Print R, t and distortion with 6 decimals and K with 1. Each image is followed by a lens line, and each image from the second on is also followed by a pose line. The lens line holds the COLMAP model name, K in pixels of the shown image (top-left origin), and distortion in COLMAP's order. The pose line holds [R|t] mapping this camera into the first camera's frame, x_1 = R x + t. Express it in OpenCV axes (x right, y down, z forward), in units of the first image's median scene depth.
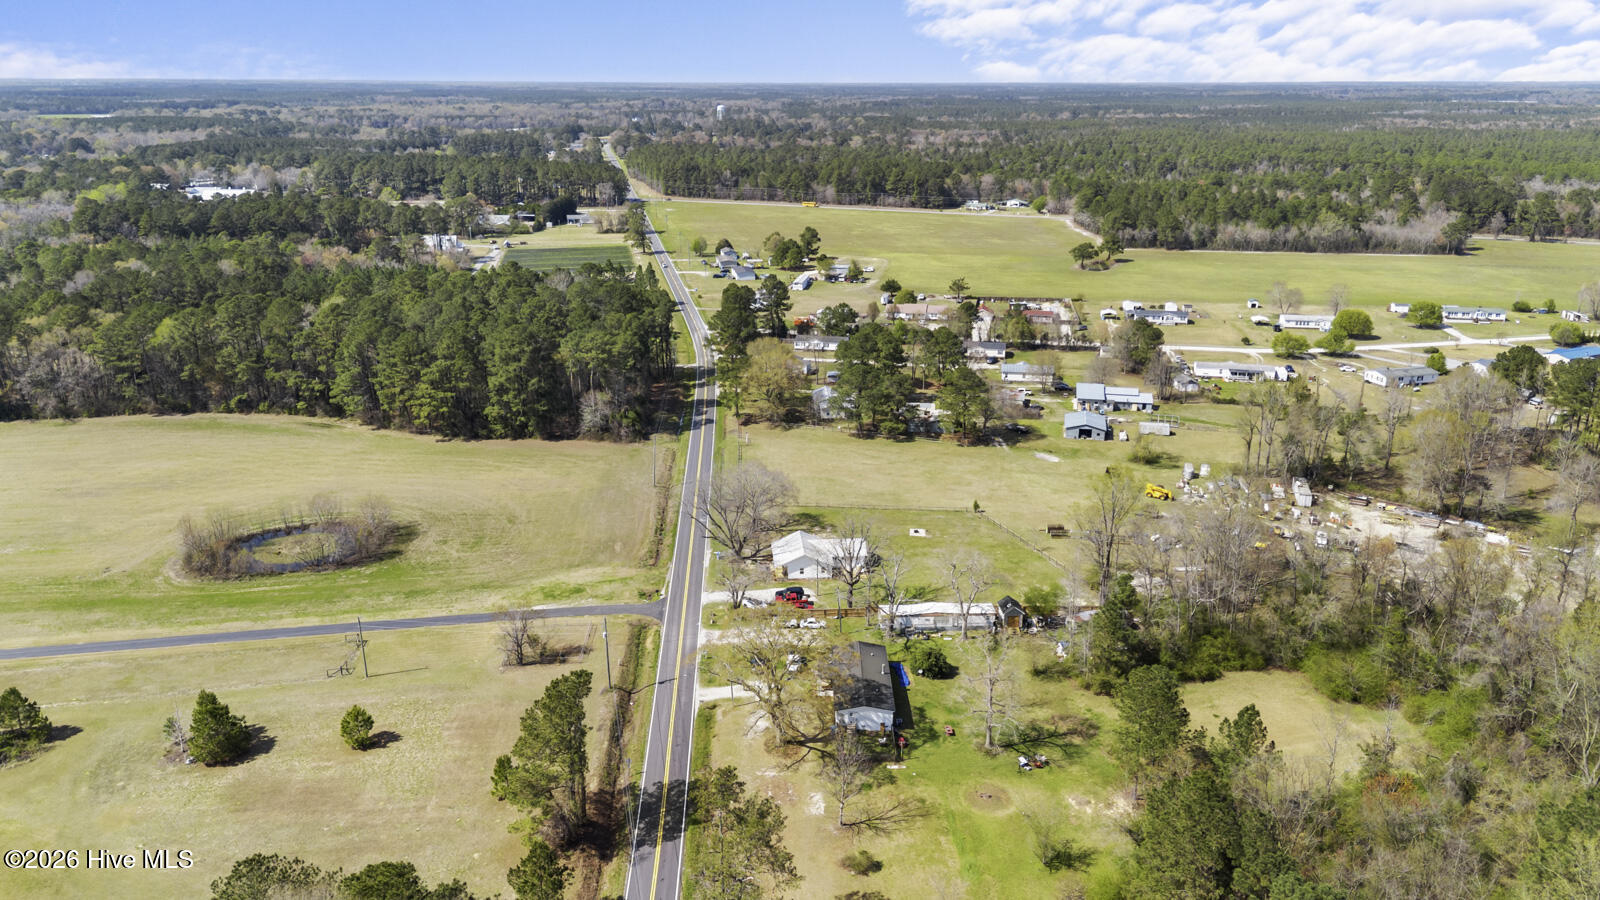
lens RADIAL K [[1128.0, 0, 800.0], [0, 1128.0, 450.0], [0, 0, 1]] dist [0.091849, -0.098958]
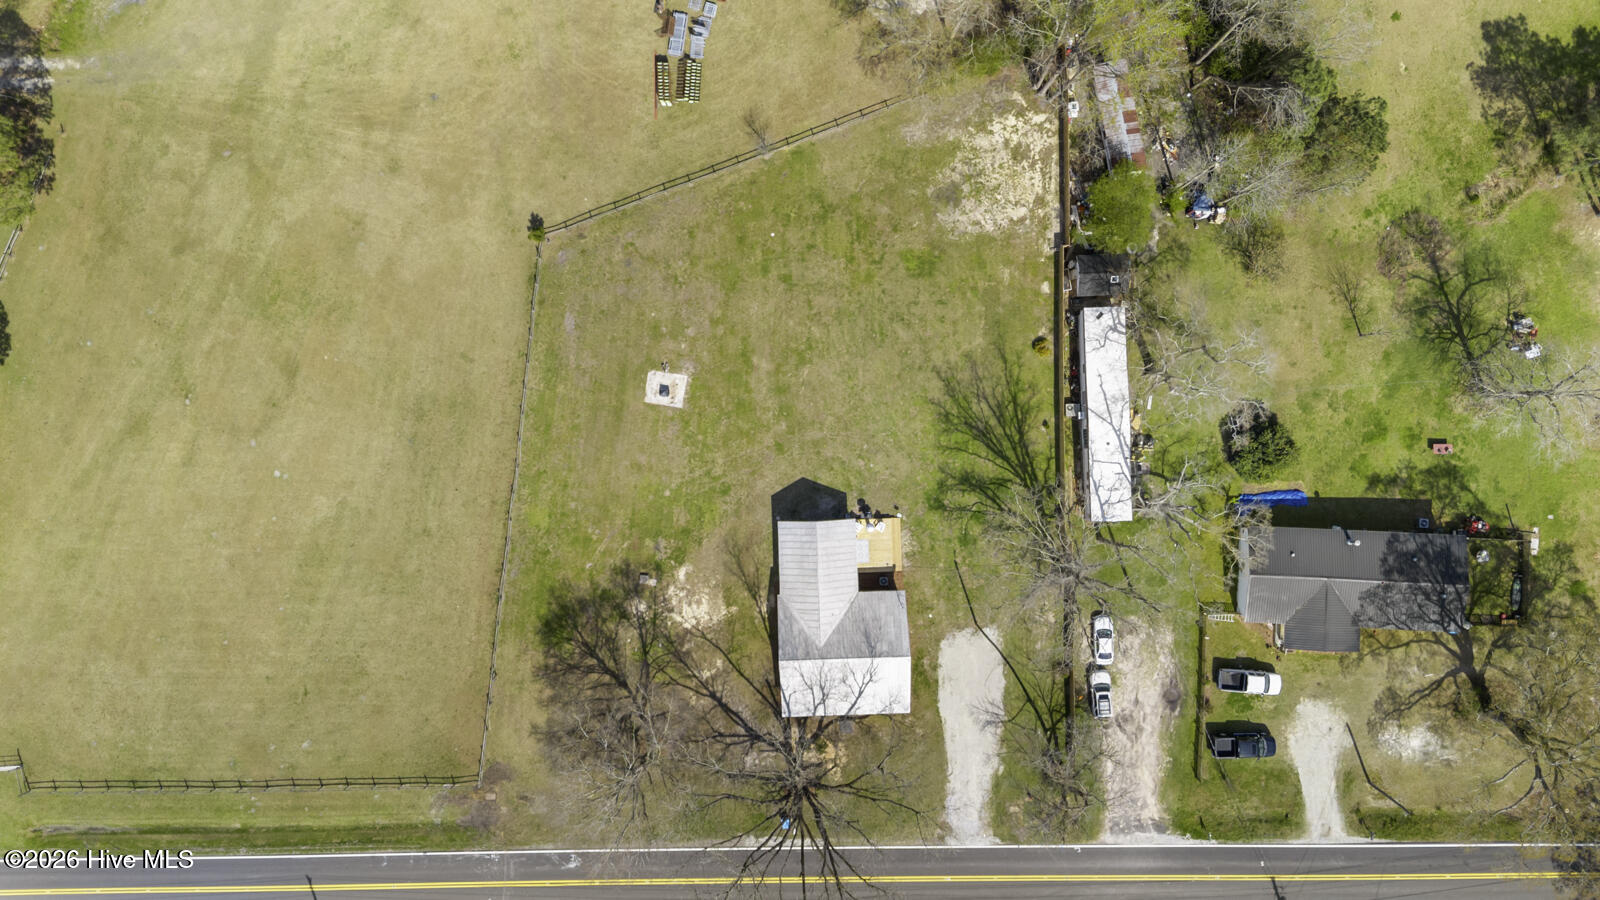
lens RADIAL K [[1128.0, 0, 800.0], [0, 1128.0, 450.0], [0, 0, 1]] dist [0.091849, -0.098958]
pose [[0.037074, -0.999287, -0.007113, 0.114357], [0.317806, 0.005042, 0.948142, -0.464476], [-0.947431, -0.037412, 0.317767, 1.076414]]
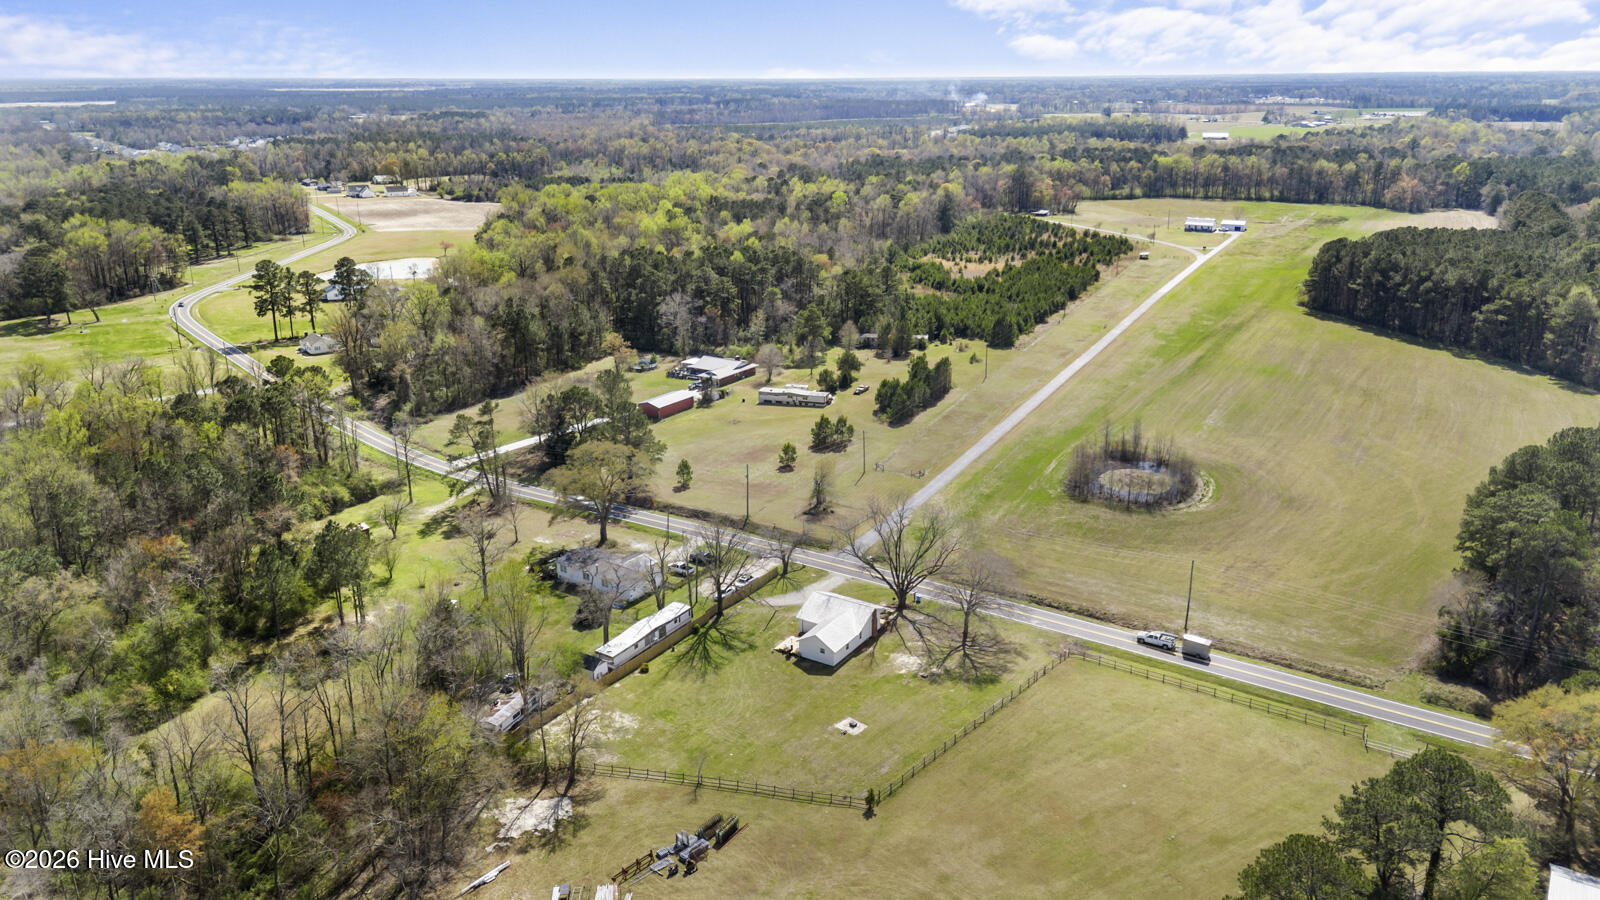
lens RADIAL K [[1128.0, 0, 800.0], [0, 1128.0, 450.0], [0, 0, 1]] dist [0.091849, -0.098958]
pose [[-0.593806, 0.254510, -0.763295, 0.815254], [-0.245581, 0.846058, 0.473156, -0.520667], [0.766215, 0.468413, -0.439891, 1.613340]]
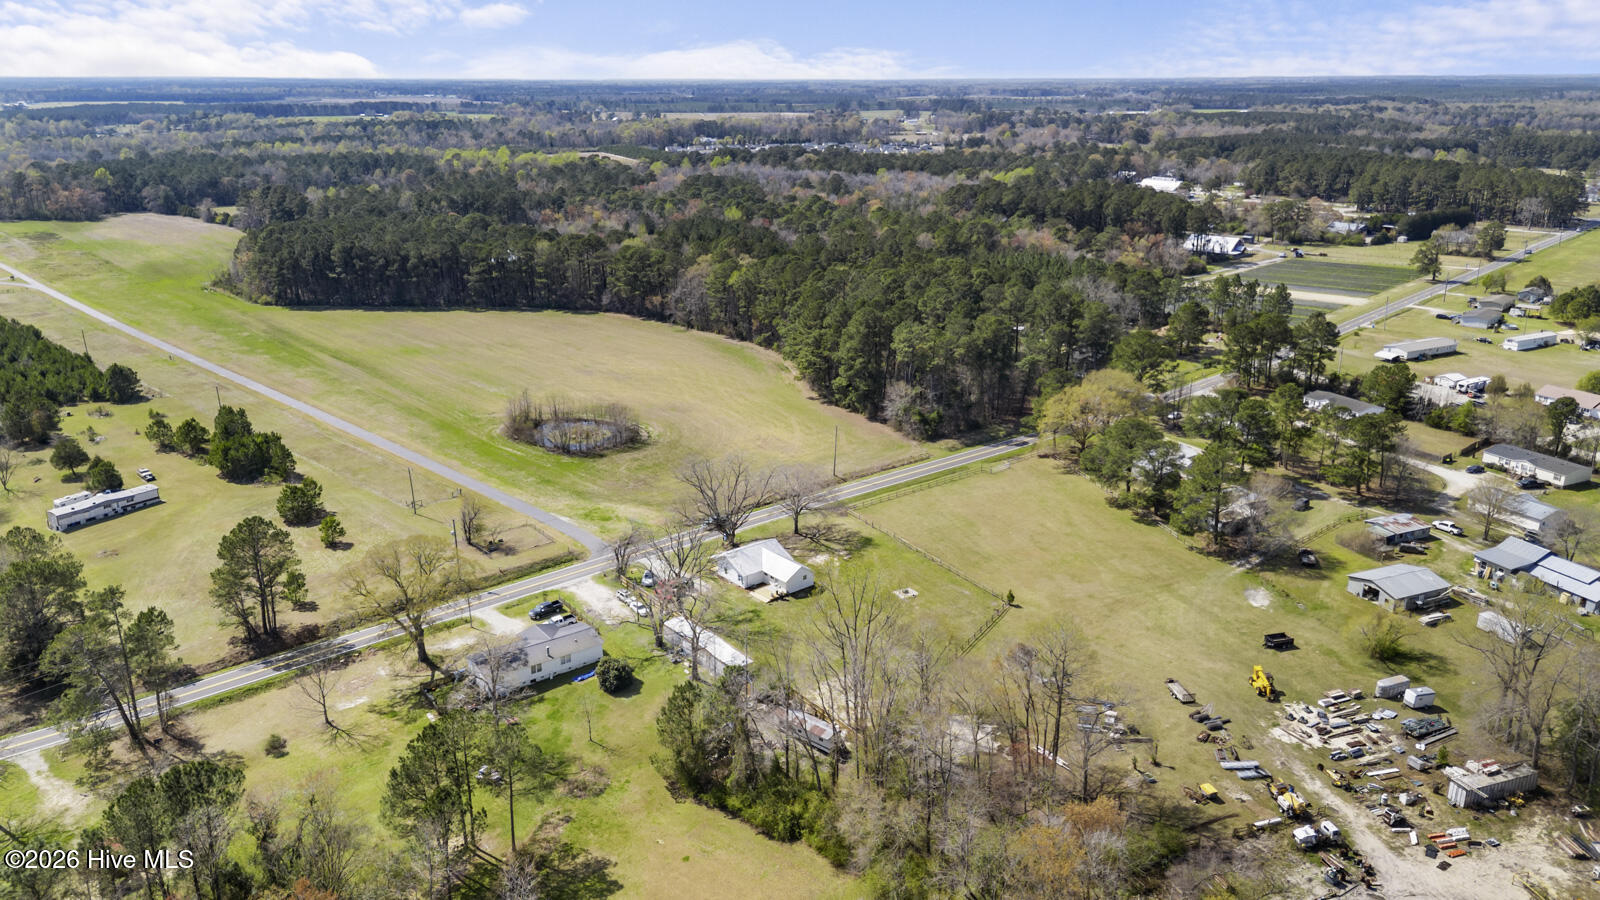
lens RADIAL K [[1128.0, 0, 800.0], [0, 1128.0, 450.0], [0, 0, 1]] dist [0.091849, -0.098958]
pose [[0.583581, 0.251522, -0.772121, 0.944089], [-0.249385, 0.960386, 0.124361, -0.162855], [0.772813, 0.119981, 0.623189, 0.510664]]
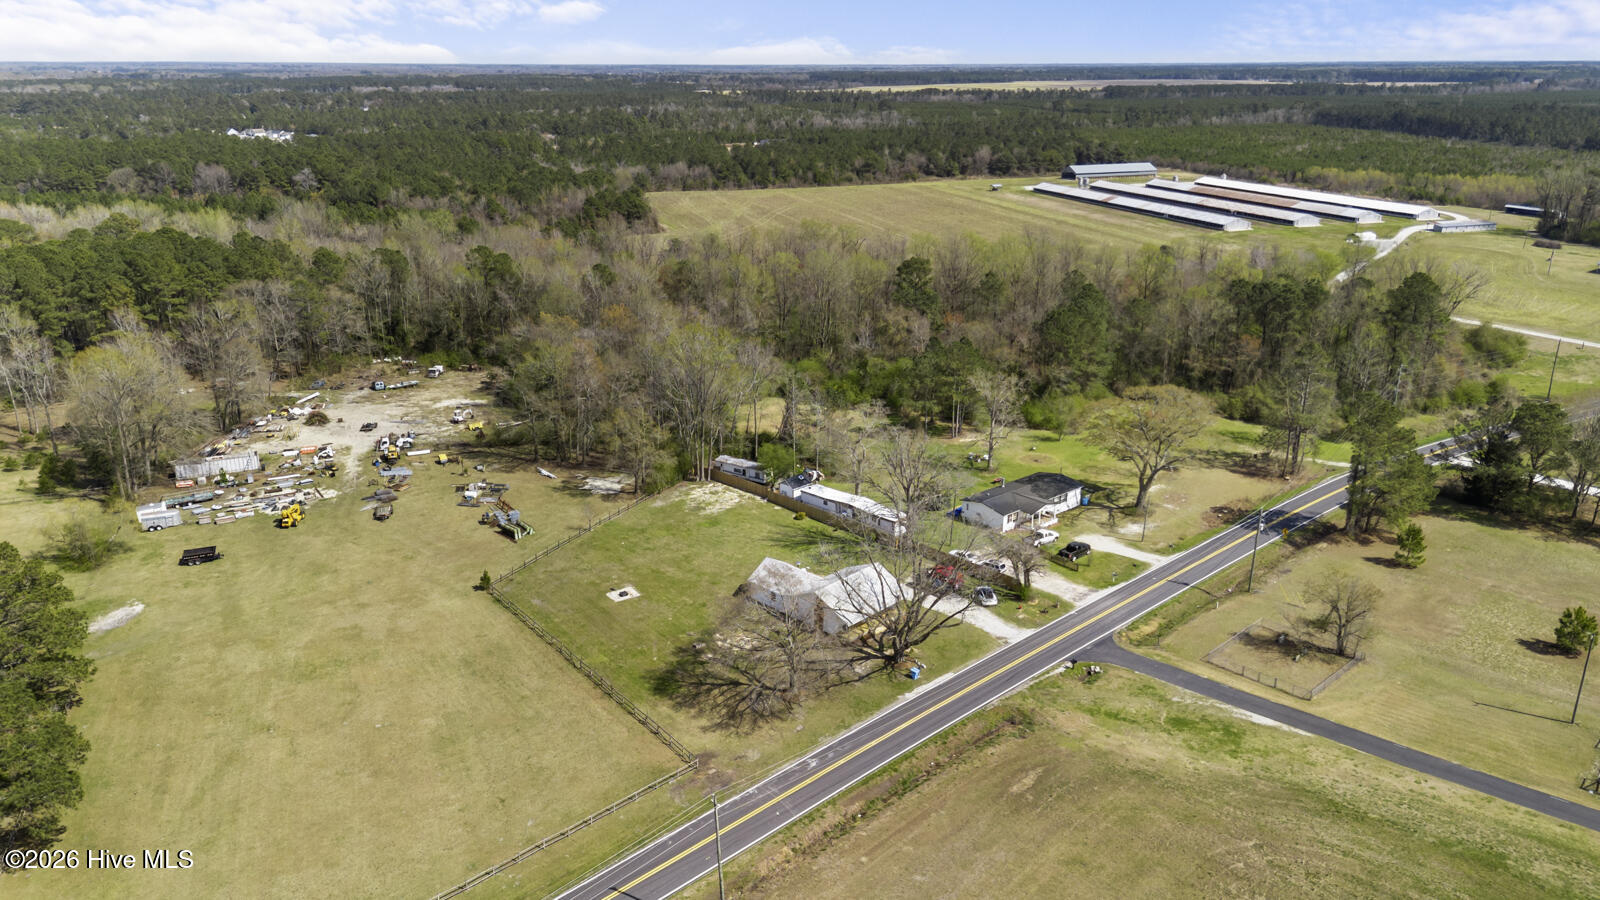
lens RADIAL K [[1173.3, 0, 811.1], [0, 1173.3, 450.4], [0, 0, 1]] dist [0.072974, -0.000601]
pose [[-0.665802, -0.242533, 0.705610, -0.555000], [0.228760, 0.833796, 0.502447, -0.407139], [-0.710195, 0.495945, -0.499661, 1.632958]]
